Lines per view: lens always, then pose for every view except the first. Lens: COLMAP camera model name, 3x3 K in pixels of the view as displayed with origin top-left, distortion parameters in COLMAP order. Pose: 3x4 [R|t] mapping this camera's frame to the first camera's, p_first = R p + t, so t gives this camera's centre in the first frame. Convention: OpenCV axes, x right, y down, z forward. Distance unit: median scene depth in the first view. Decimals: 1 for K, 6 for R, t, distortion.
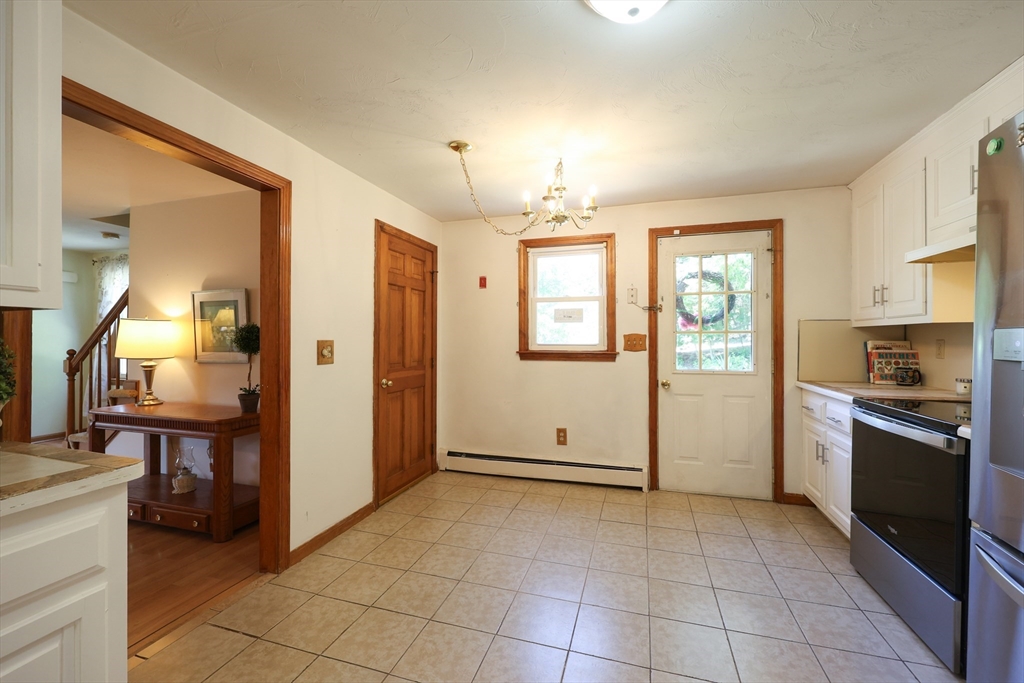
lens RADIAL K [[403.6, 0, 530.9], [0, 403.6, 338.5], [0, 0, 1]] dist [-0.020118, 0.000012]
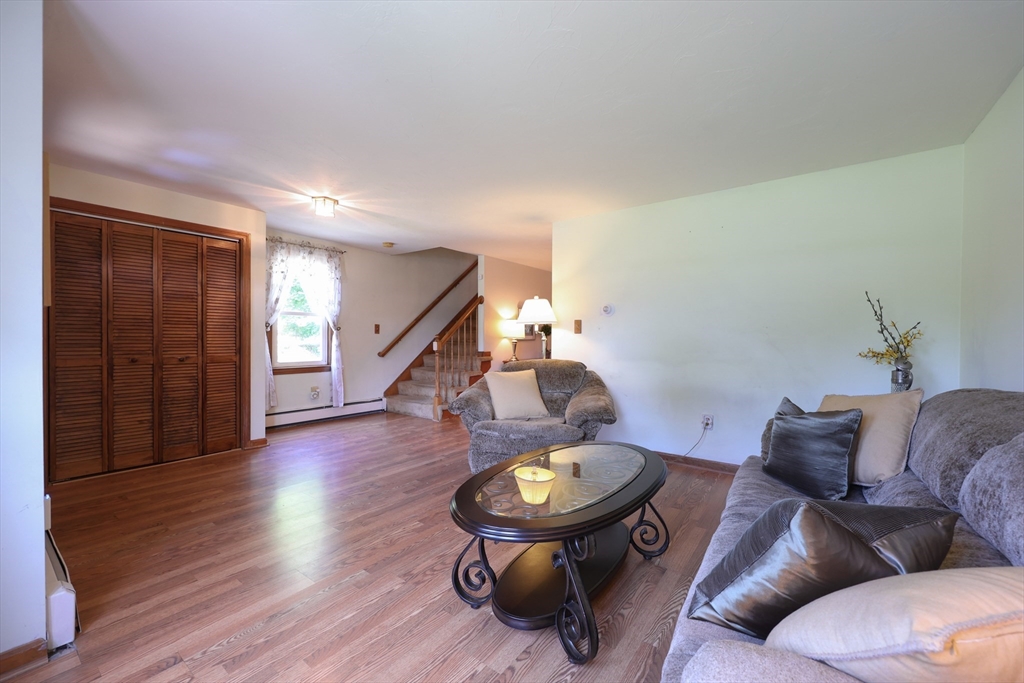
lens RADIAL K [[415.8, 0, 513.5], [0, 415.8, 338.7], [0, 0, 1]] dist [-0.000408, -0.000023]
pose [[0.353206, -0.000540, 0.935545, -3.044126], [-0.007960, 0.999962, 0.003583, 0.043141], [-0.935512, -0.008712, 0.353188, 0.221348]]
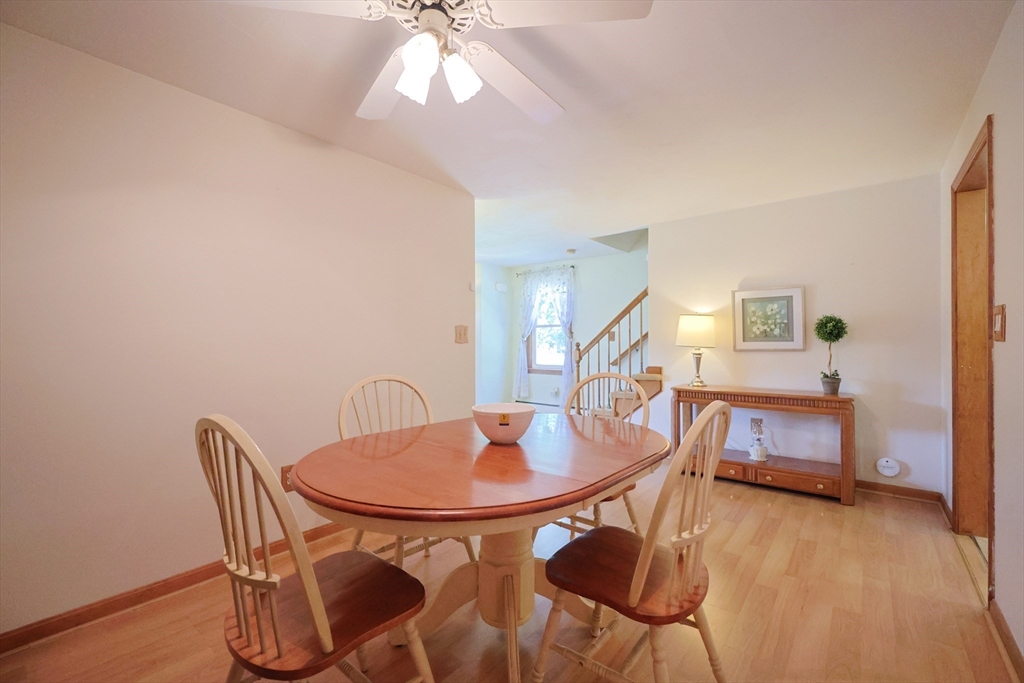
lens RADIAL K [[429.7, 0, 512.0], [0, 429.7, 341.5], [0, 0, 1]] dist [-0.003269, -0.000192]
pose [[0.910372, -0.004911, -0.413761, -0.939252], [0.006446, 0.999977, 0.002313, 0.025121], [0.413740, -0.004773, 0.910382, -0.434865]]
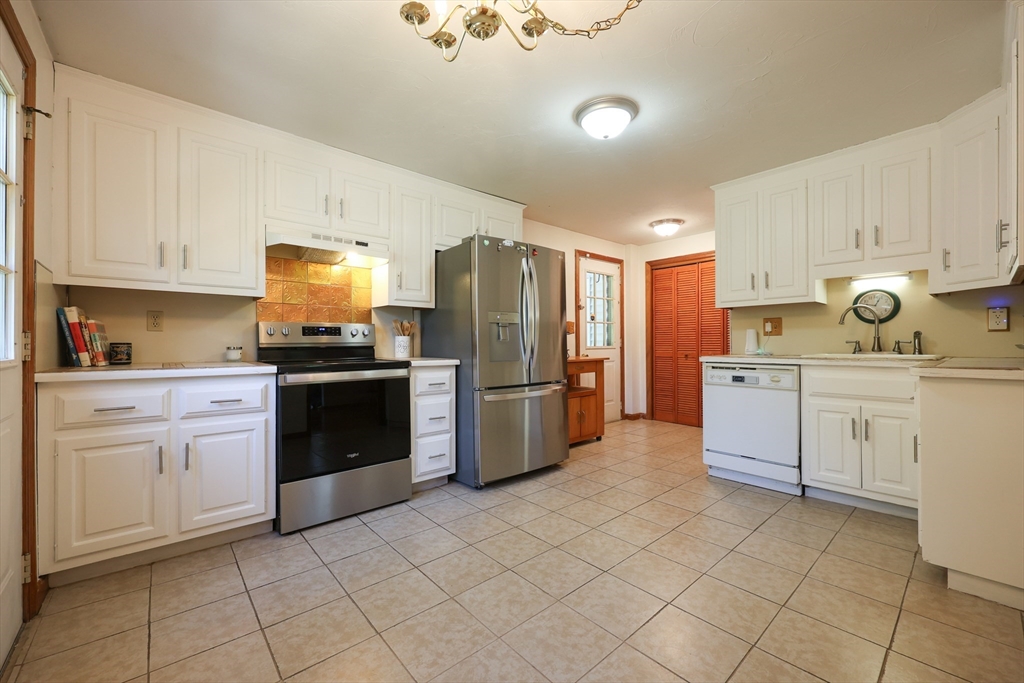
lens RADIAL K [[415.8, 0, 513.5], [0, 415.8, 338.7], [0, 0, 1]] dist [-0.000408, -0.000023]
pose [[-0.833375, 0.006696, 0.552668, -0.182390], [0.000293, 0.999932, -0.011673, 0.067094], [-0.552708, -0.009566, -0.833320, 1.123101]]
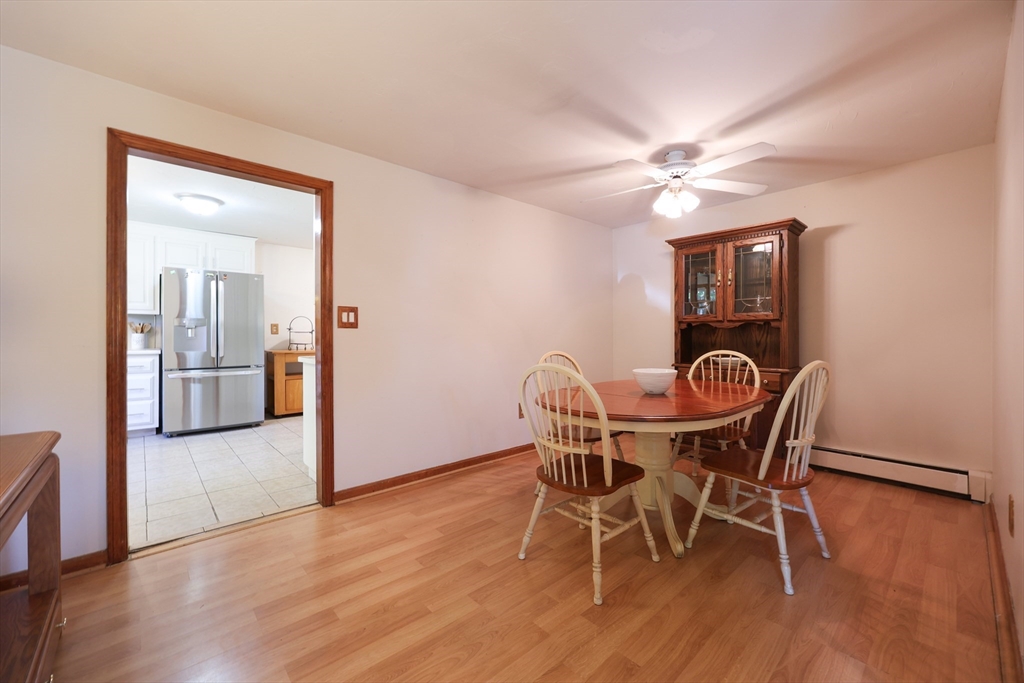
lens RADIAL K [[411.8, 0, 517.2], [0, 411.8, 337.0], [0, 0, 1]] dist [0.002674, 0.000234]
pose [[-0.851115, -0.008757, 0.524907, -1.389256], [-0.008053, 0.999961, 0.003623, 0.042519], [-0.524918, -0.001143, -0.851152, 0.943674]]
